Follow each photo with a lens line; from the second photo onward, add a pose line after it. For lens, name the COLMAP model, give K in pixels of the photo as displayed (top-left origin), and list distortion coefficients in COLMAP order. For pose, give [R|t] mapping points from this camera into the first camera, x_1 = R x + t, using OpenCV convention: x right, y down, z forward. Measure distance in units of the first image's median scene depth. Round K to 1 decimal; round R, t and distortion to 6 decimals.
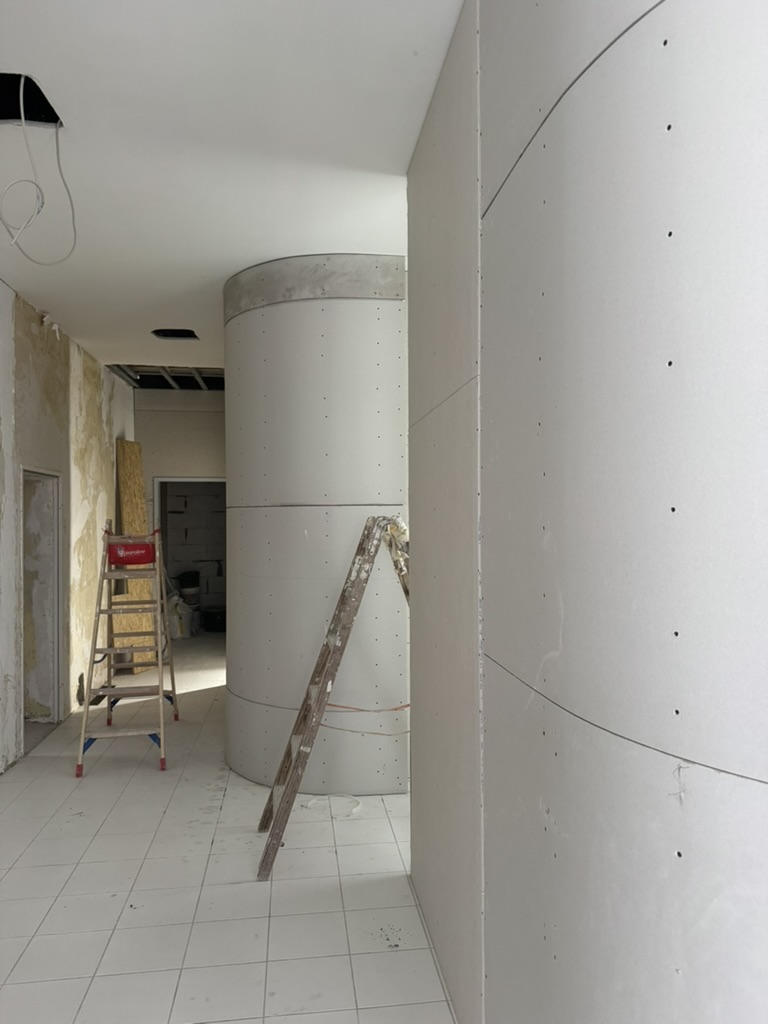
lens RADIAL K [[720.5, 0, 407.3], [0, 720.5, 511.0], [0, 0, 1]] dist [0.041568, -0.051401]
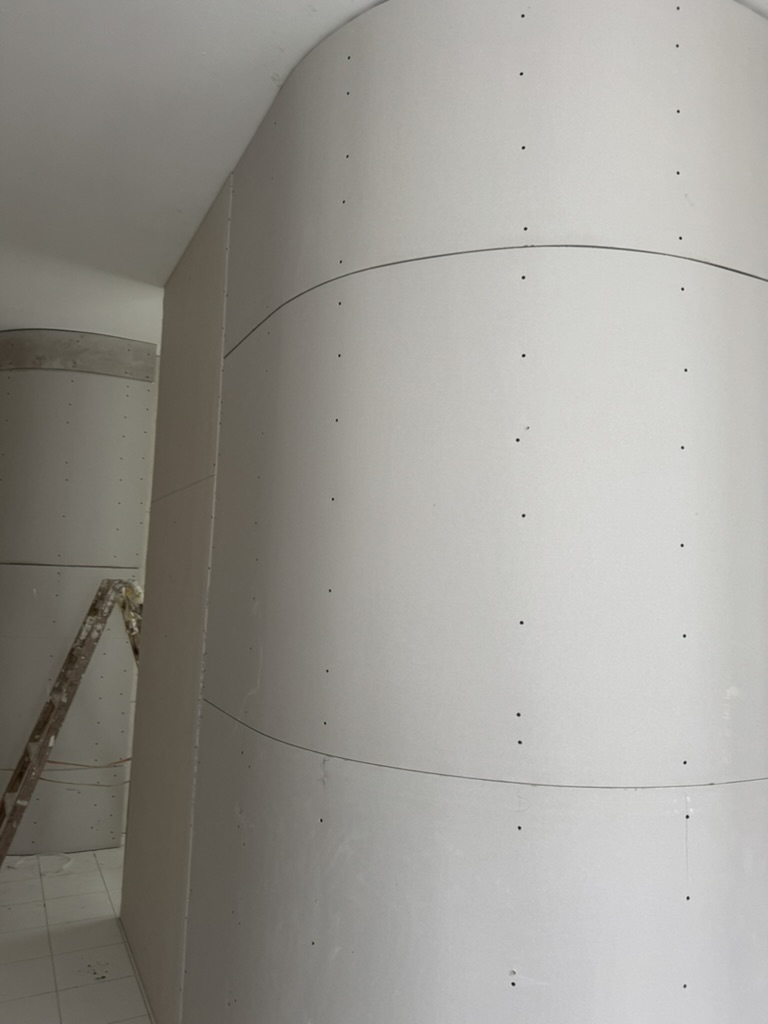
lens RADIAL K [[720.5, 0, 372.3], [0, 720.5, 510.4], [0, 0, 1]] dist [0.041568, -0.051401]
pose [[0.949843, 0.073589, 0.303947, -0.008536], [-0.046303, 0.994301, -0.096032, -0.008007], [-0.309282, 0.077142, 0.947836, -0.130930]]
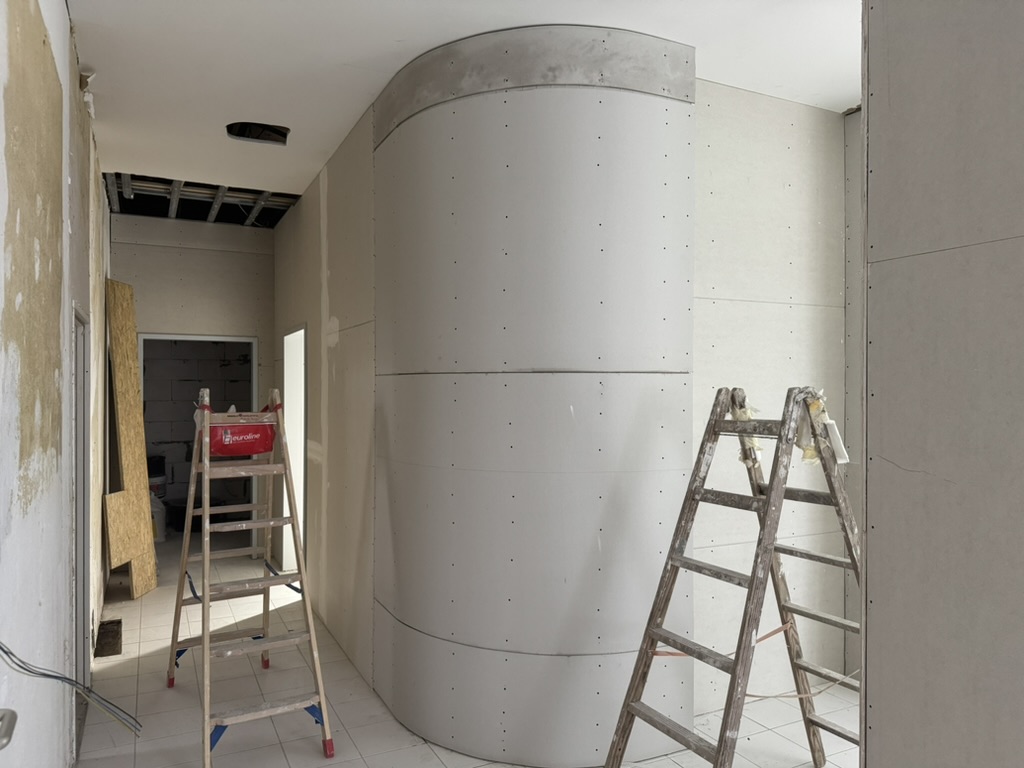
lens RADIAL K [[720.5, 0, 510.0], [0, 720.5, 389.7], [0, 0, 1]] dist [0.041568, -0.051401]
pose [[0.953395, 0.008977, 0.301593, -0.420845], [-0.011283, 0.999919, 0.005904, 0.006502], [-0.301515, -0.009032, 0.953419, 0.331933]]
